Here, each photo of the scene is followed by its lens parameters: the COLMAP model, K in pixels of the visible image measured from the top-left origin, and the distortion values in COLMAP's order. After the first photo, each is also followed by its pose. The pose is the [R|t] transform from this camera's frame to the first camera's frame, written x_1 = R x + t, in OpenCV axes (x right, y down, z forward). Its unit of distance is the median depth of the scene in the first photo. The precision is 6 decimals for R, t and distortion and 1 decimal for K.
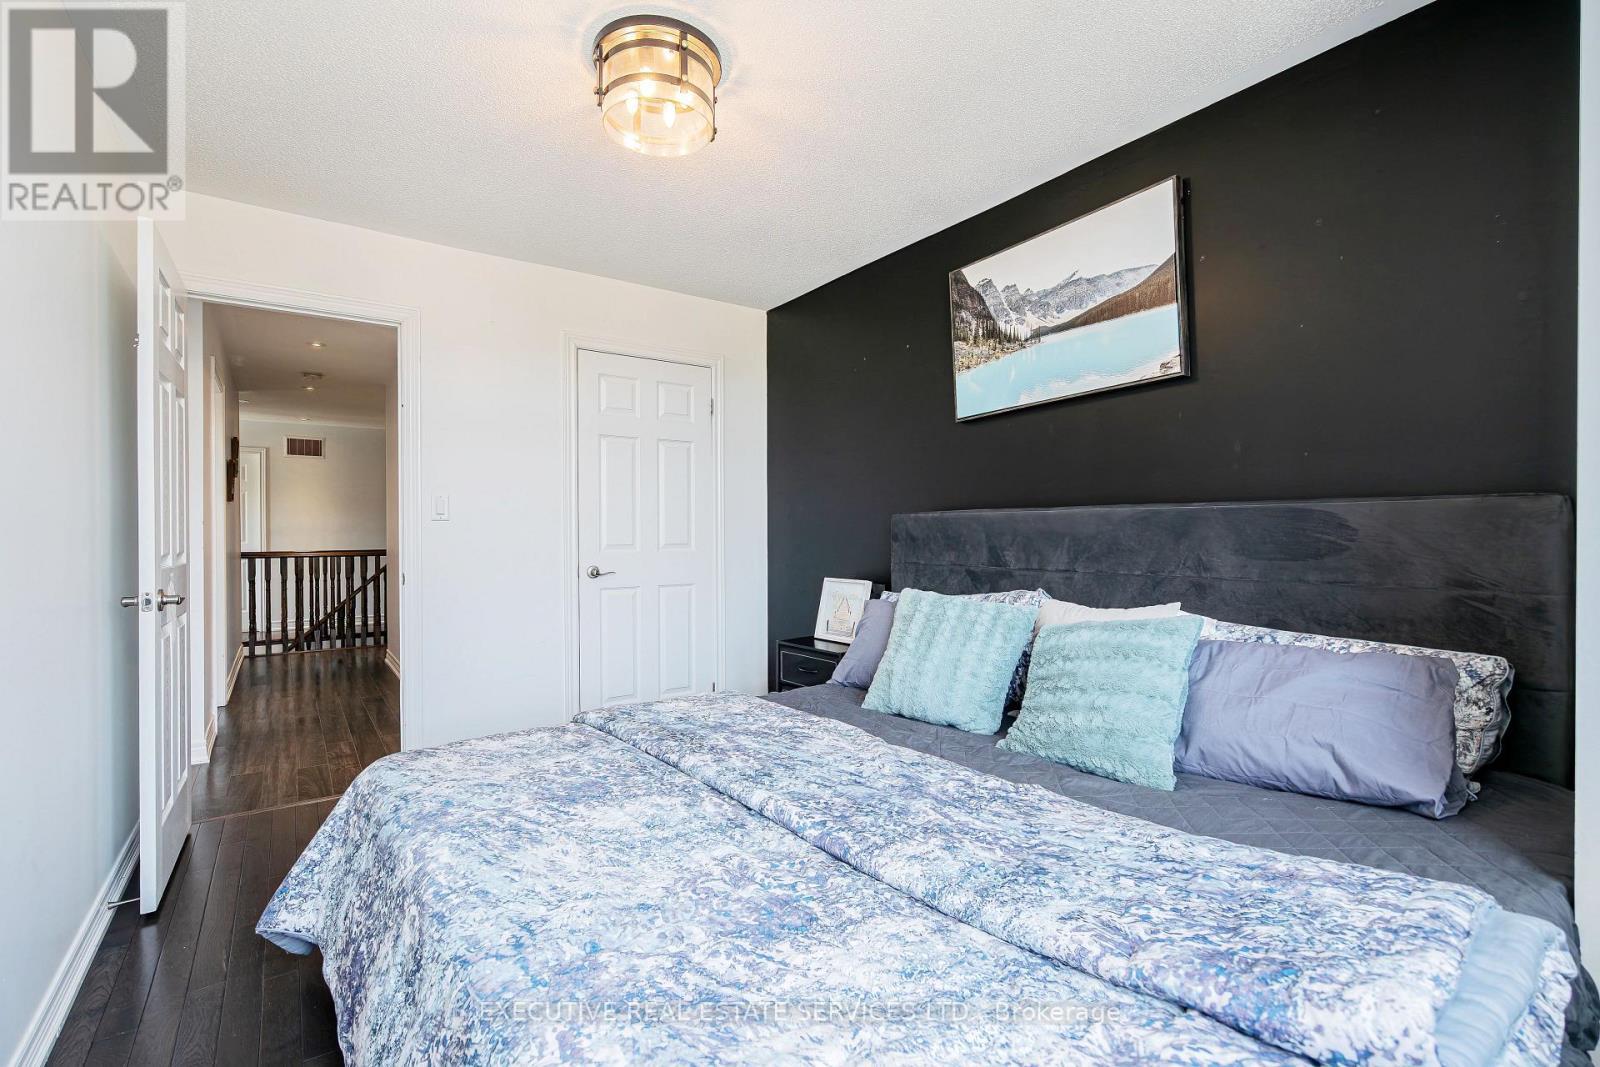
lens RADIAL K [[800.1, 0, 800.0], [0, 800.1, 533.5], [0, 0, 1]] dist [-0.000185, 0.000044]
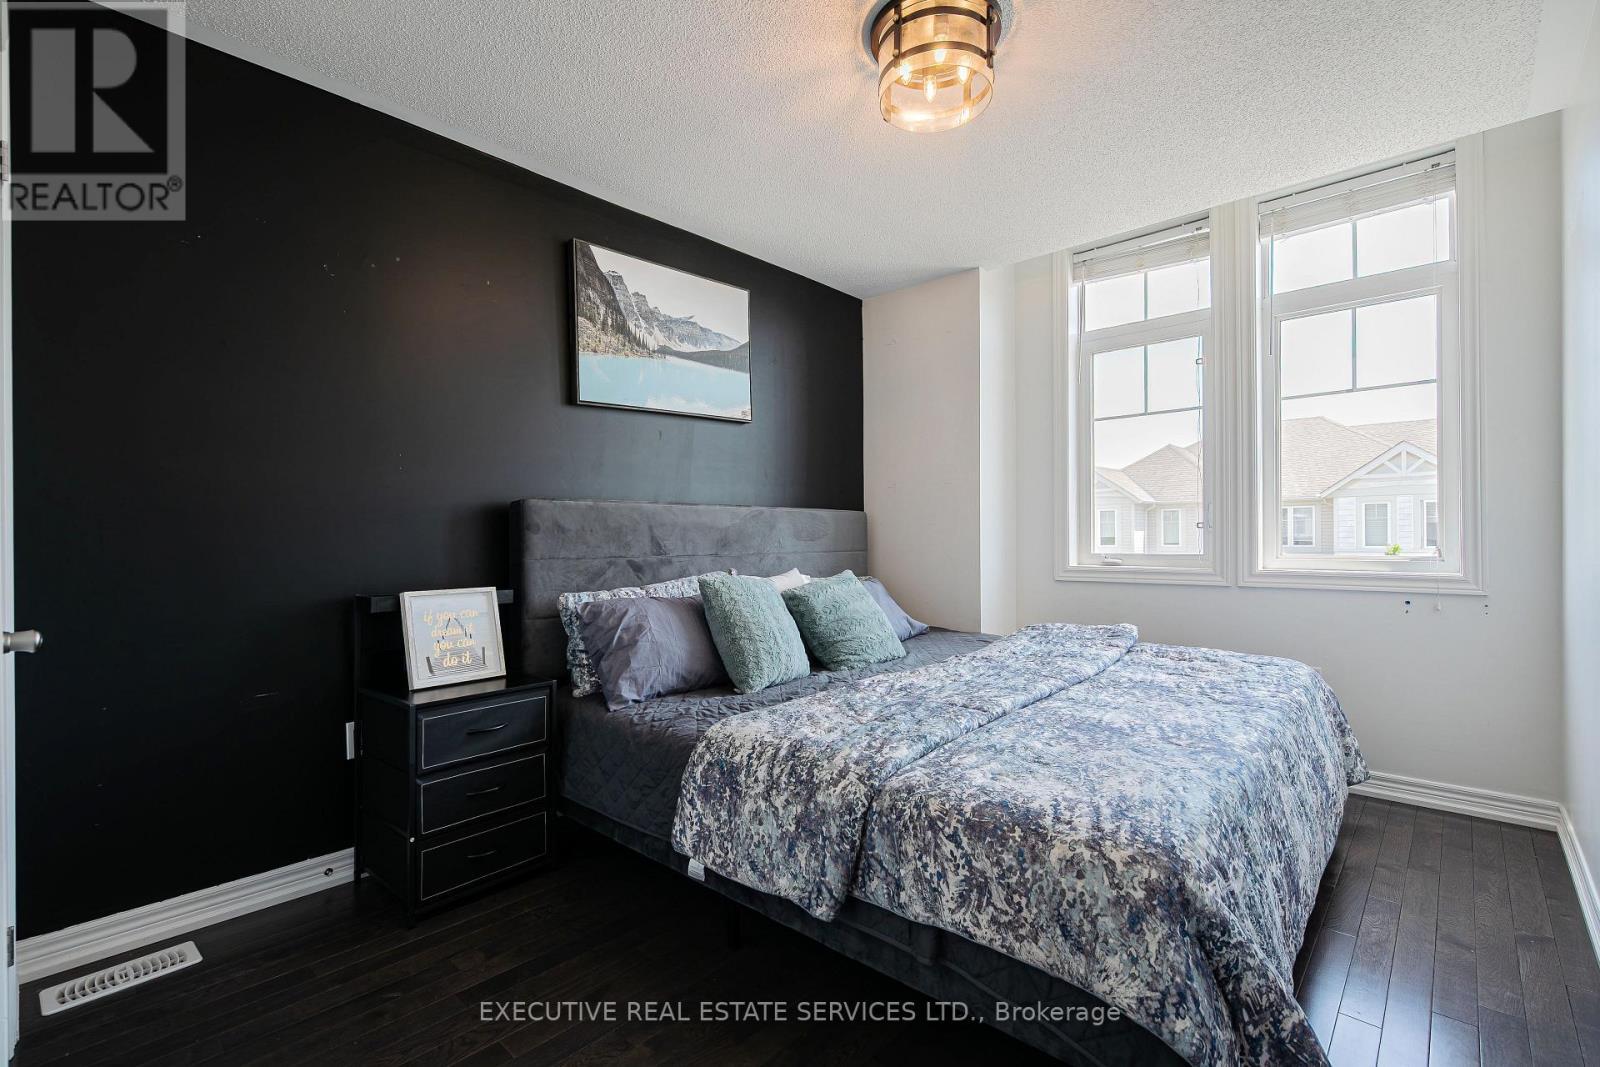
lens RADIAL K [[710.2, 0, 800.0], [0, 710.2, 533.5], [0, 0, 1]] dist [-0.001602, 0.000164]
pose [[-0.248251, 0.002530, 0.968692, -0.723019], [0.004642, 0.999988, -0.001422, 0.014283], [-0.968685, 0.004144, -0.248260, 1.044761]]
